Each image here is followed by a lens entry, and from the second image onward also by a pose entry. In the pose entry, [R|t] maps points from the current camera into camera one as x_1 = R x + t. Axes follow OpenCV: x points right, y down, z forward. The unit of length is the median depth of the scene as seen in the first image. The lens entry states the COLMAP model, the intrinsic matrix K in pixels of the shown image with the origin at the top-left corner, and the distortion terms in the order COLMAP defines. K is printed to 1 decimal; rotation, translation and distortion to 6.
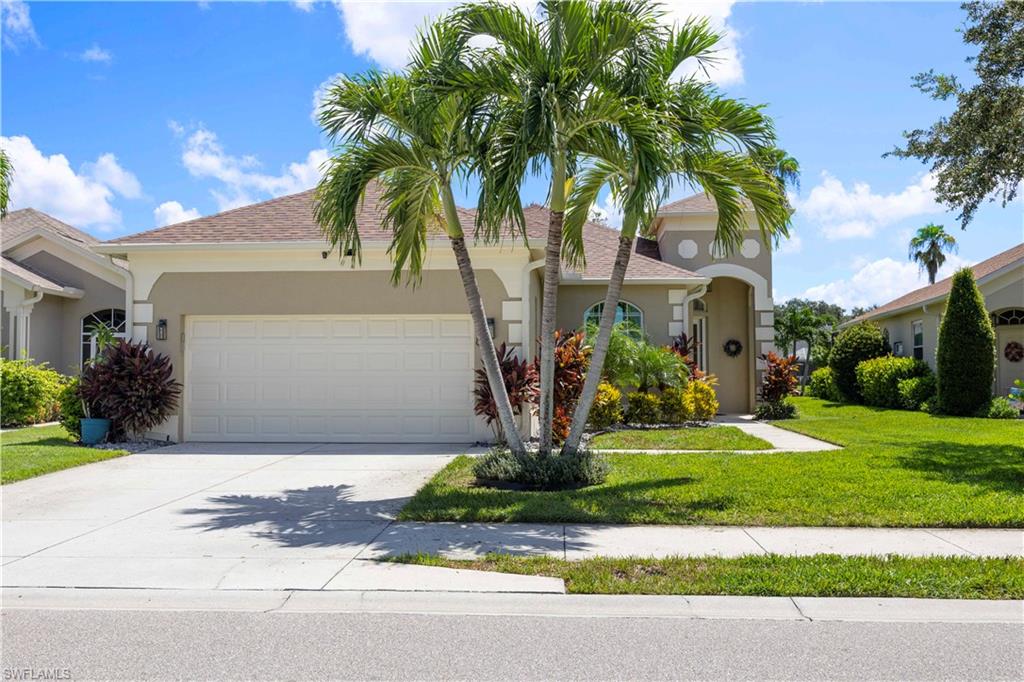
lens RADIAL K [[1021.0, 0, 512.0], [0, 1021.0, 341.0], [0, 0, 1]] dist [0.008204, 0.022922]
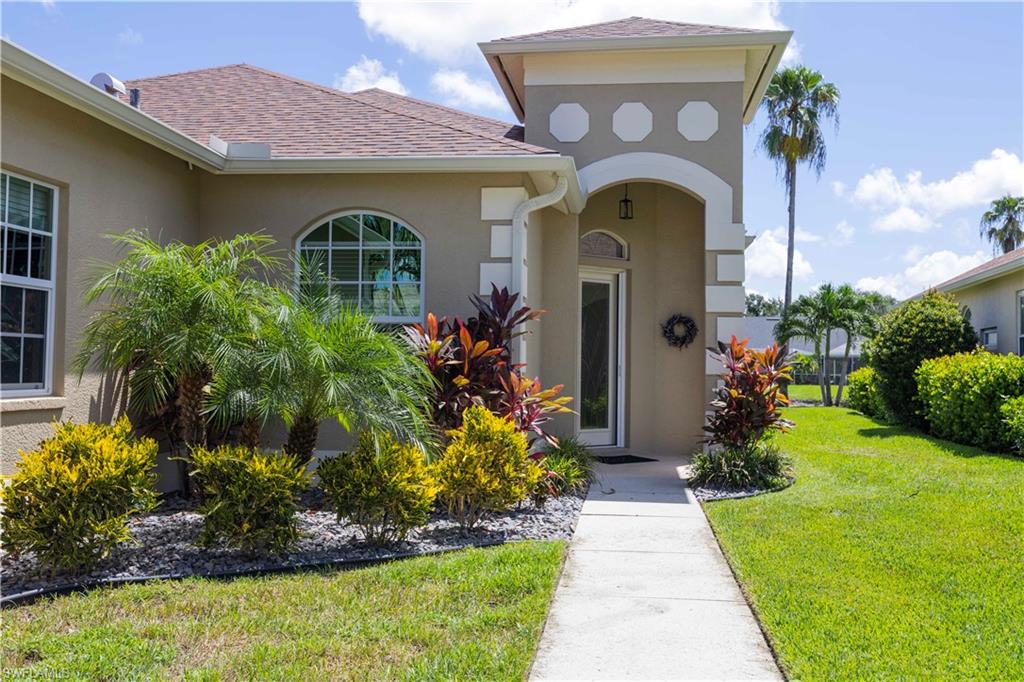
lens RADIAL K [[1021.0, 0, 512.0], [0, 1021.0, 341.0], [0, 0, 1]] dist [0.008204, 0.022922]
pose [[0.998704, 0.015148, -0.048592, 0.134154], [-0.014711, 0.999848, 0.009341, 0.007370], [0.048726, -0.008614, 0.998775, 0.405962]]
